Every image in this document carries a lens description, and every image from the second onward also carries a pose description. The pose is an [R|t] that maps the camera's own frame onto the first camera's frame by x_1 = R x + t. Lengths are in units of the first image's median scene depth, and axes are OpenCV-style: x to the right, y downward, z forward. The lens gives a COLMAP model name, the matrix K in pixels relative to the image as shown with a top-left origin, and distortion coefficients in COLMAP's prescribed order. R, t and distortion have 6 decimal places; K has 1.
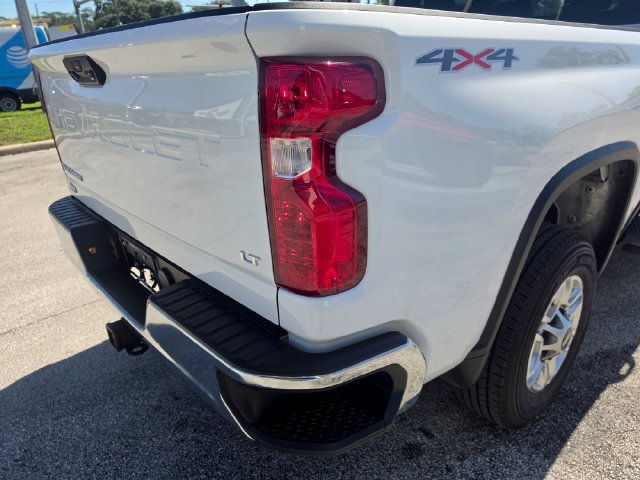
lens RADIAL K [[432.4, 0, 320.0], [0, 432.4, 240.0], [0, 0, 1]] dist [-0.024463, -0.002567]
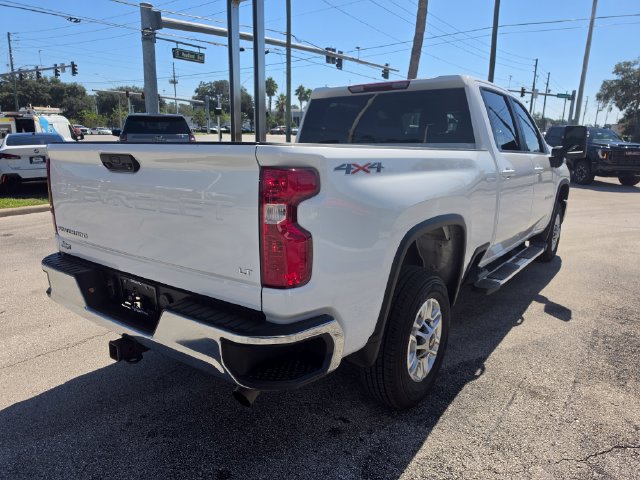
lens RADIAL K [[450.8, 0, 296.1], [0, 450.8, 242.1], [0, 0, 1]] dist [0.002196, -0.003560]
pose [[0.985114, 0.005660, 0.171810, -0.176128], [0.026541, 0.982466, -0.184544, 0.173551], [-0.169842, 0.186357, 0.967690, -0.539451]]
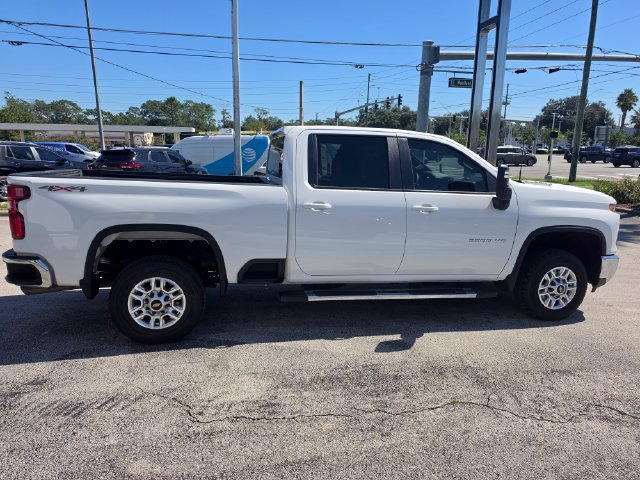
lens RADIAL K [[445.8, 0, 320.0], [0, 445.8, 240.0], [0, 0, 1]] dist [0.047389, -0.051361]
pose [[0.847340, 0.148856, -0.509761, 2.765373], [-0.254312, 0.956426, -0.143438, 0.013952], [0.466197, 0.251180, 0.848274, -0.784643]]
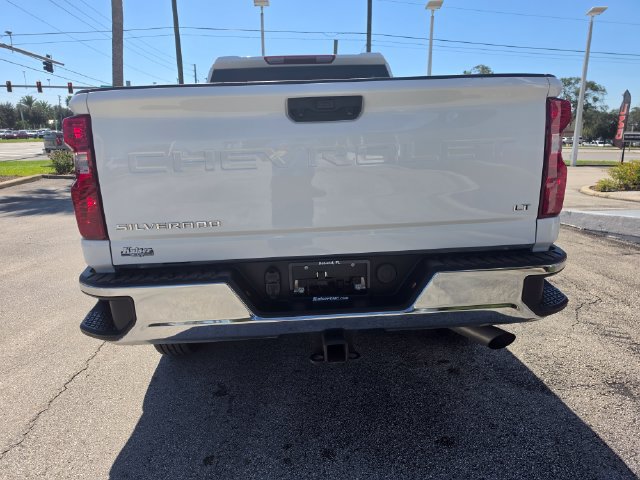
lens RADIAL K [[449.0, 0, 320.1], [0, 449.0, 251.2], [0, 0, 1]] dist [0.042937, -0.050723]
pose [[0.625591, -0.163251, 0.762880, -1.319148], [0.308090, 0.950077, -0.049336, 0.038143], [-0.716740, 0.265900, 0.644655, 0.251197]]
